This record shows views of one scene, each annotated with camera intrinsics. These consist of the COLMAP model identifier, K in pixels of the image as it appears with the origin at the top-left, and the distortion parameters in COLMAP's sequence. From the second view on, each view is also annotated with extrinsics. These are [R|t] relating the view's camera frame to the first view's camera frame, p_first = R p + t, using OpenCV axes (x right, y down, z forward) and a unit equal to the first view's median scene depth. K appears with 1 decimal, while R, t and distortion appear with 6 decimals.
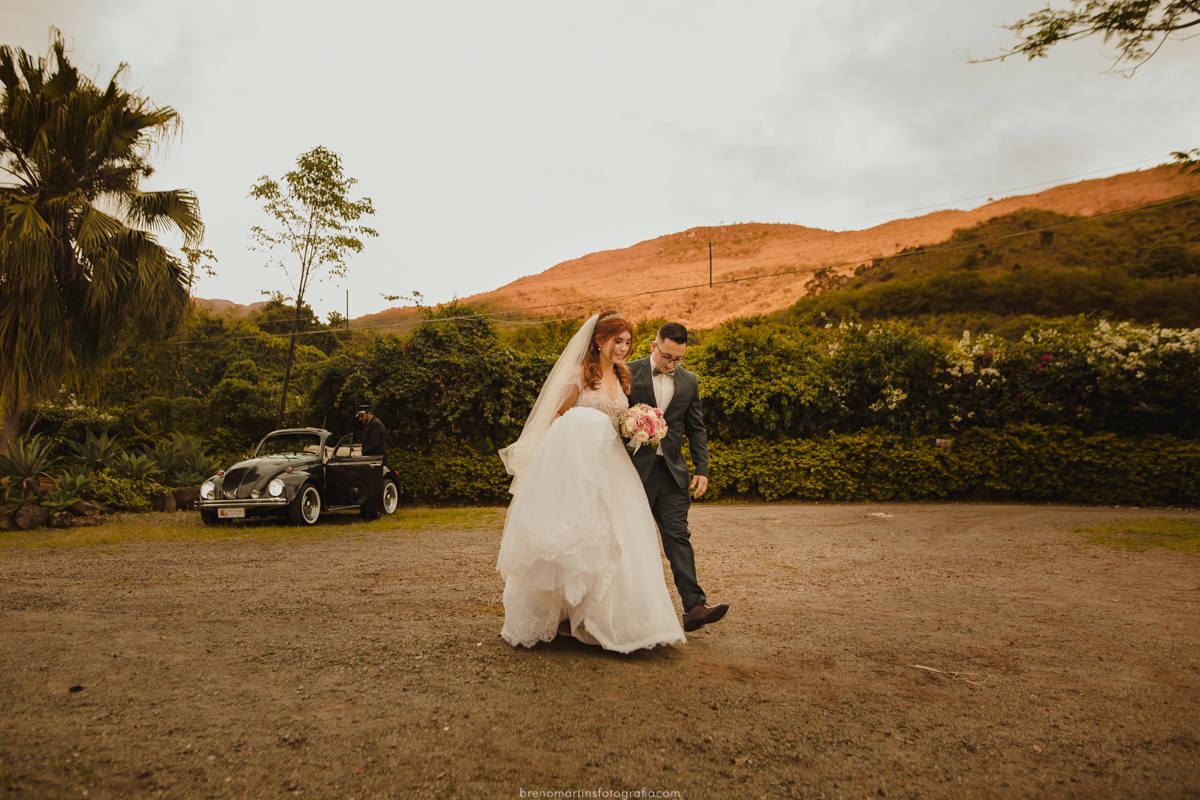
lens RADIAL K [[880.1, 0, 601.3], [0, 880.1, 396.6], [0, 0, 1]] dist [-0.022729, 0.002043]
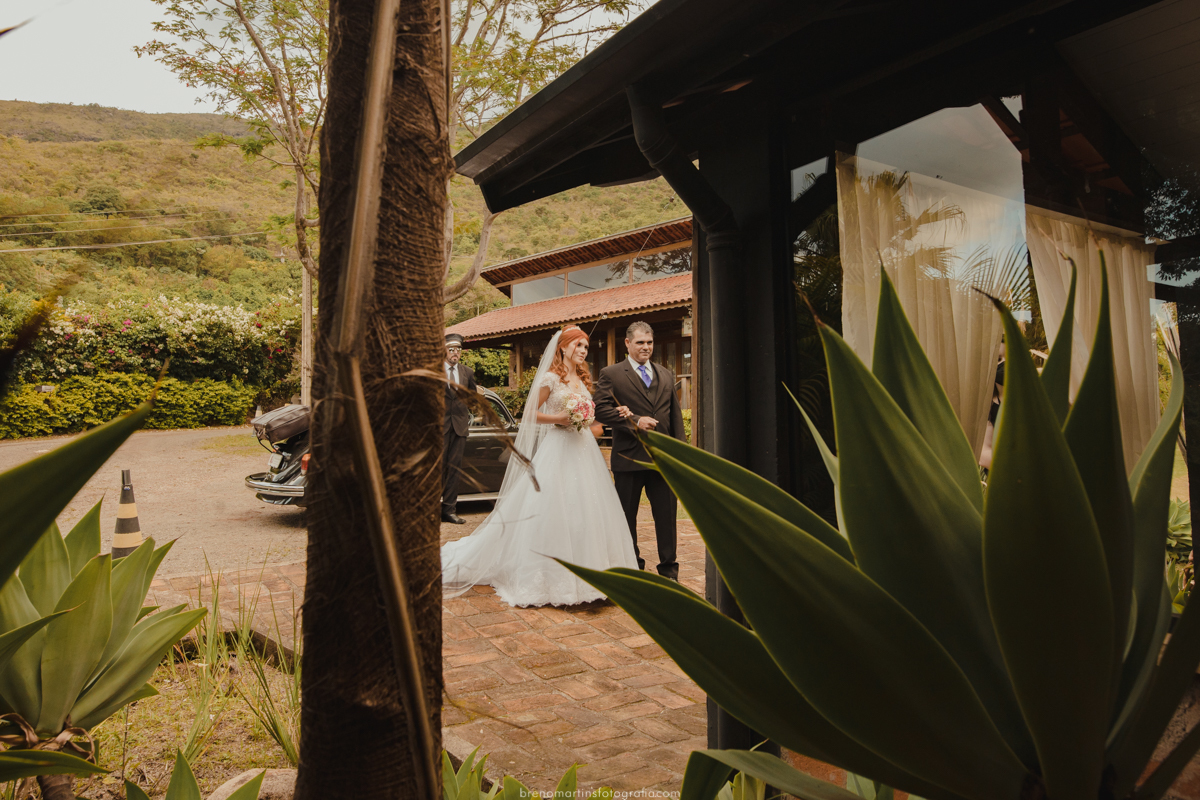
lens RADIAL K [[880.1, 0, 600.2], [0, 880.1, 398.7], [0, 0, 1]] dist [-0.022729, 0.002043]
pose [[0.431186, -0.047964, 0.900987, -0.374872], [-0.038778, 0.996678, 0.071616, -0.051049], [-0.901429, -0.065819, 0.427894, -0.209450]]
